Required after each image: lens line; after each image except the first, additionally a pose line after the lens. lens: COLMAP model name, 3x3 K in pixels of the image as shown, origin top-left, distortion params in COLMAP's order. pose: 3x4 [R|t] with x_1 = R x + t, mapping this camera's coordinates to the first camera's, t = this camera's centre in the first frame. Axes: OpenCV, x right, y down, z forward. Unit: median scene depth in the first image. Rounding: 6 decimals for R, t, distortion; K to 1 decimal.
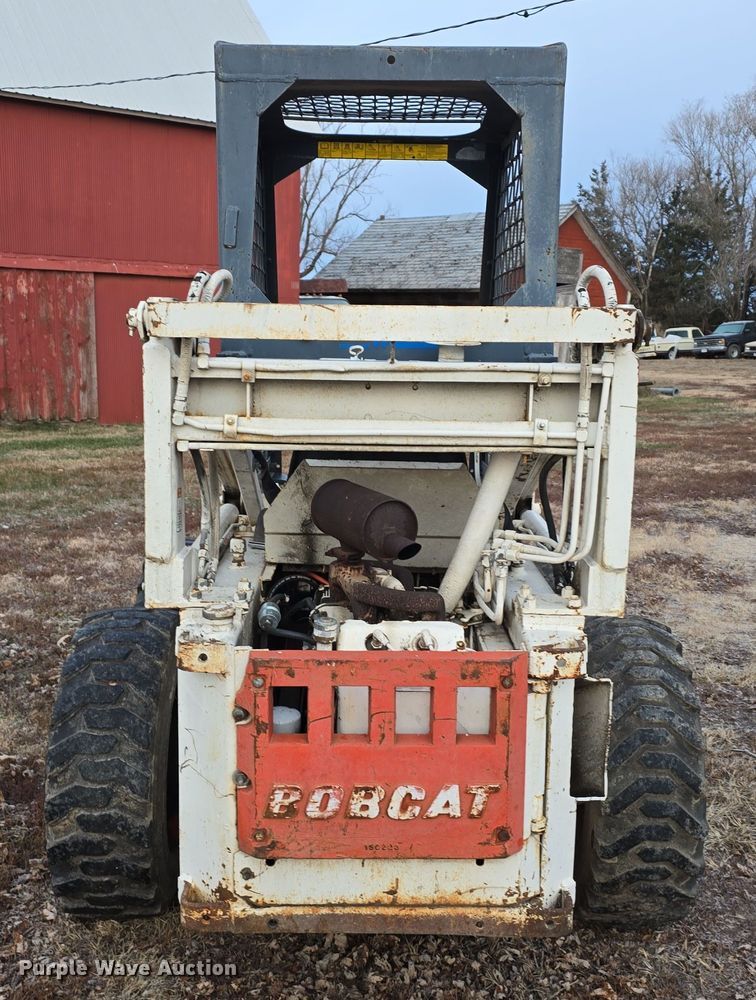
lens RADIAL K [[1084.5, 0, 430.1], [0, 1084.5, 530.7], [0, 0, 1]] dist [0.050443, 0.000000]
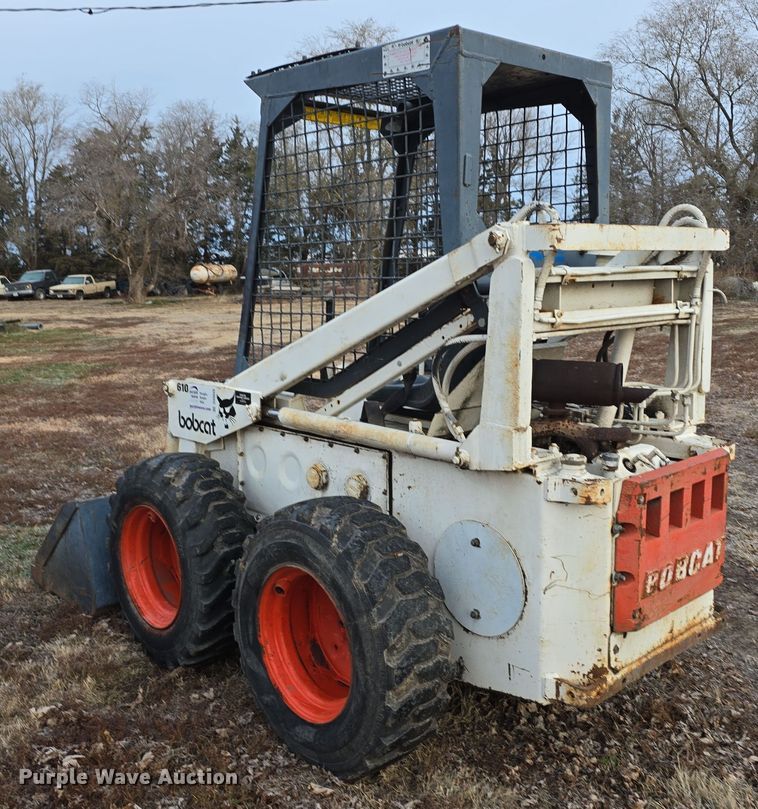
lens RADIAL K [[821.0, 0, 395.4], [0, 821.0, 397.4], [0, 0, 1]] dist [0.054054, 0.000000]
pose [[0.753242, -0.127172, 0.645333, -0.963291], [0.151230, 0.988330, 0.018246, -0.049135], [-0.640122, 0.083850, 0.763684, 0.362470]]
